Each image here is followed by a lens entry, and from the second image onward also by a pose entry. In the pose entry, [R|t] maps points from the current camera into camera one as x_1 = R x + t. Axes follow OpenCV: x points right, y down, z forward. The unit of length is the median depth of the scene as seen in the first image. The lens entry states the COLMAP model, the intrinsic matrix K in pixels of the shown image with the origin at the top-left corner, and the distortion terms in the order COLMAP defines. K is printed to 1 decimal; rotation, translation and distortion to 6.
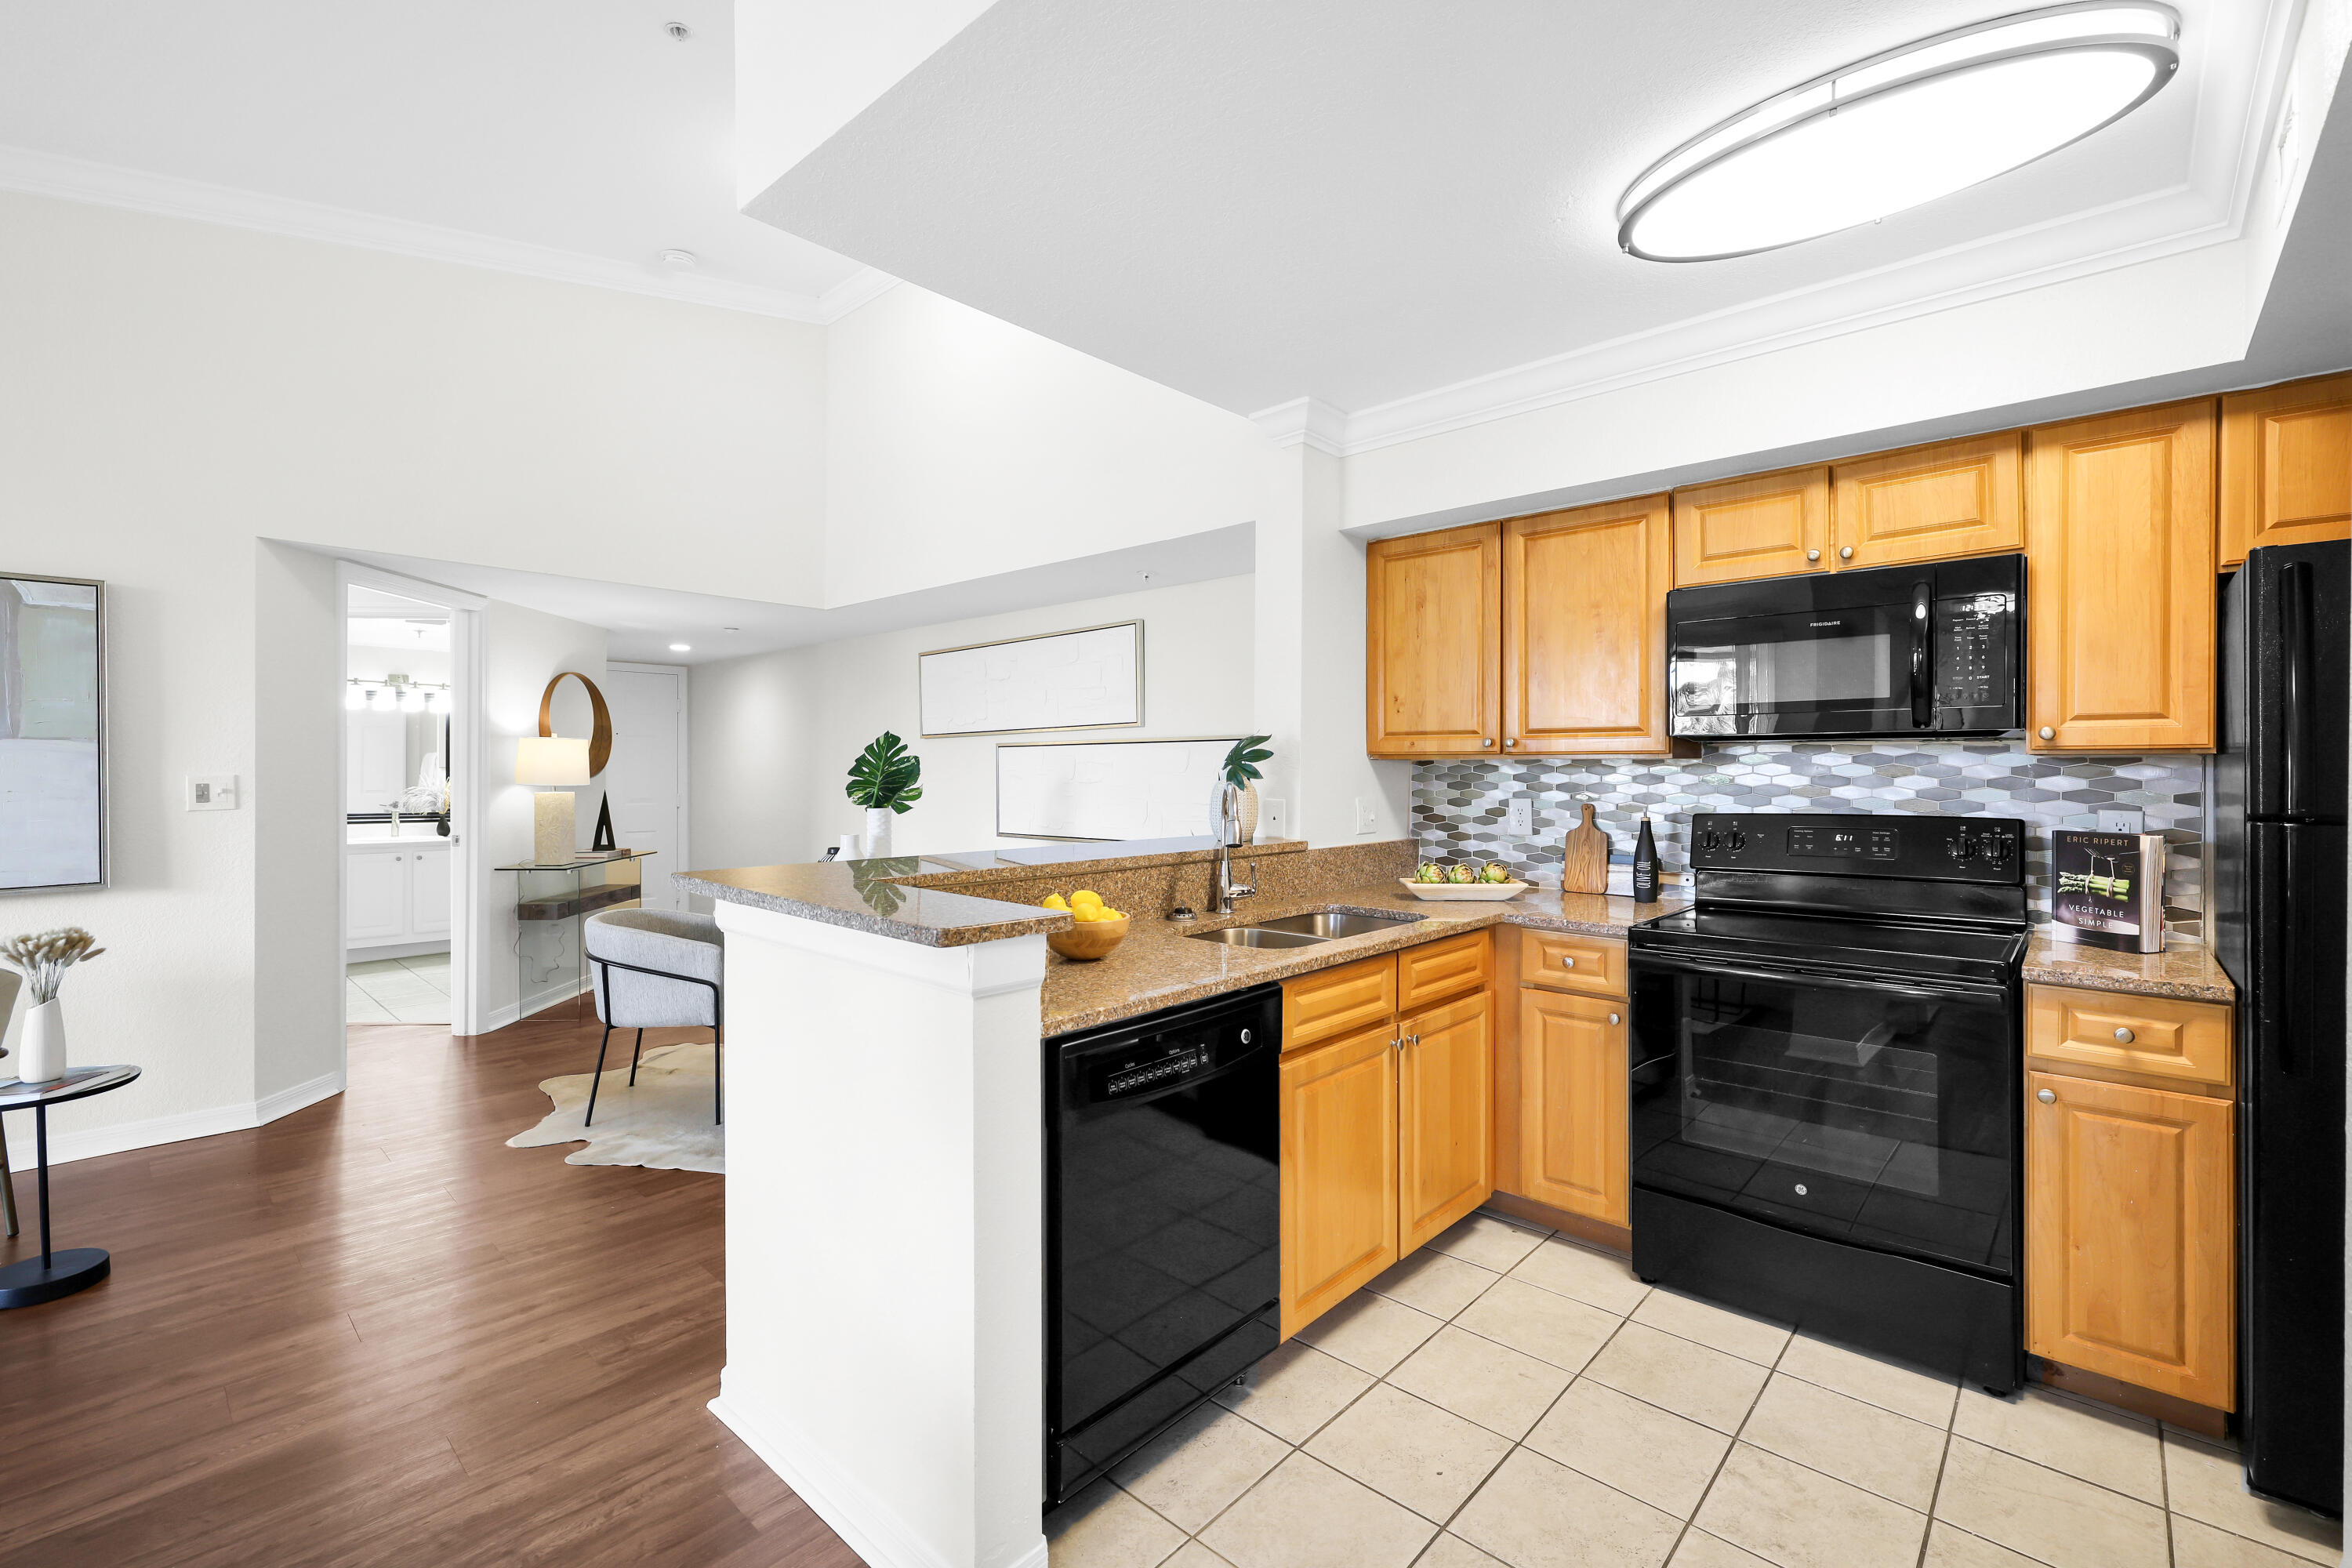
lens RADIAL K [[1009.9, 0, 1164.3], [0, 1009.9, 774.6], [0, 0, 1]] dist [0.002965, 0.000281]
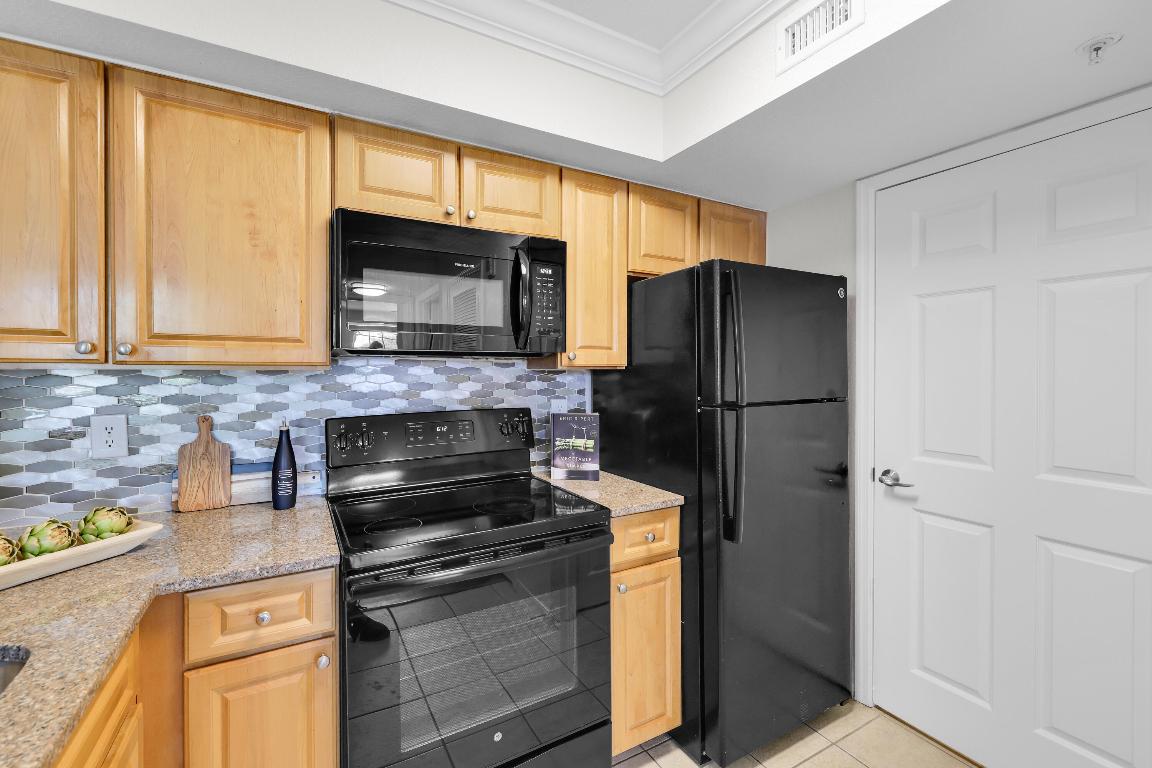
lens RADIAL K [[497.4, 0, 573.3], [0, 497.4, 373.3], [0, 0, 1]] dist [0.000992, 0.000068]
pose [[0.304167, -0.006725, 0.952595, 0.086743], [0.006517, 0.999966, 0.004979, -0.013673], [-0.952596, 0.004693, 0.304201, 0.608257]]
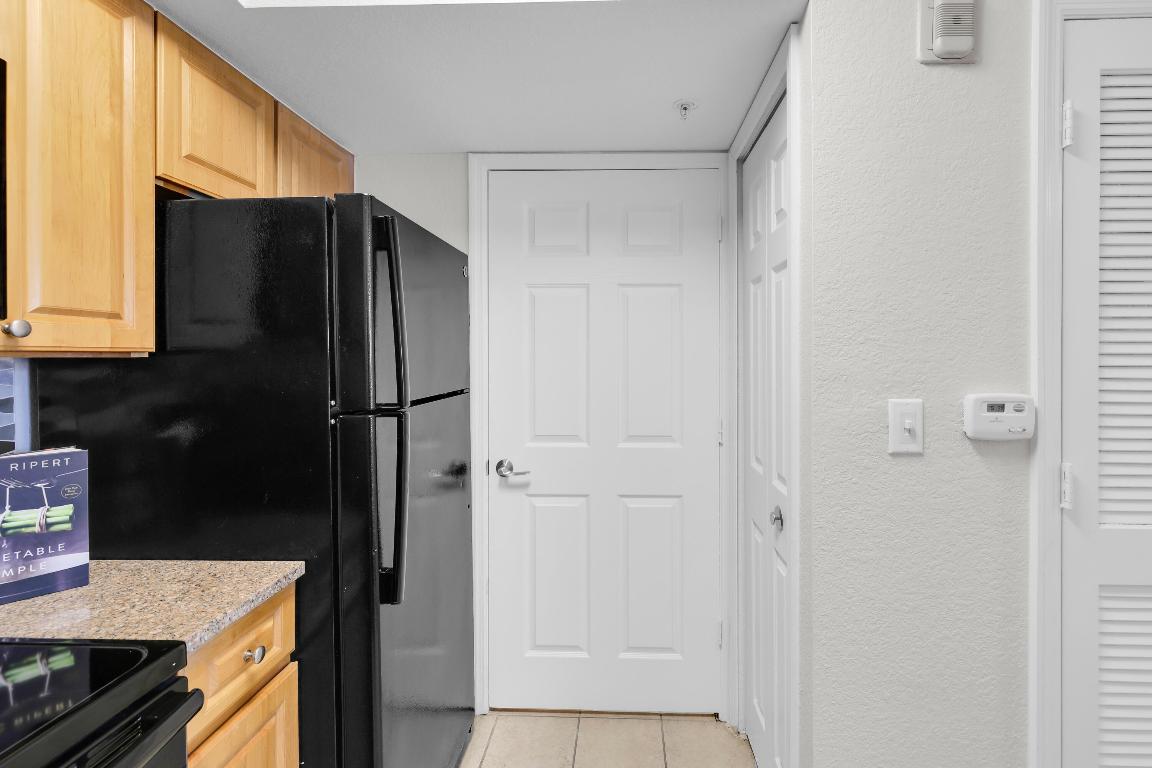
lens RADIAL K [[503.4, 0, 579.8], [0, 503.4, 358.7], [0, 0, 1]] dist [-0.000977, -0.000187]
pose [[-0.654353, -0.005577, 0.756169, 0.276638], [0.003521, 0.999939, 0.010422, -0.017203], [-0.756181, 0.009482, -0.654294, 0.754047]]
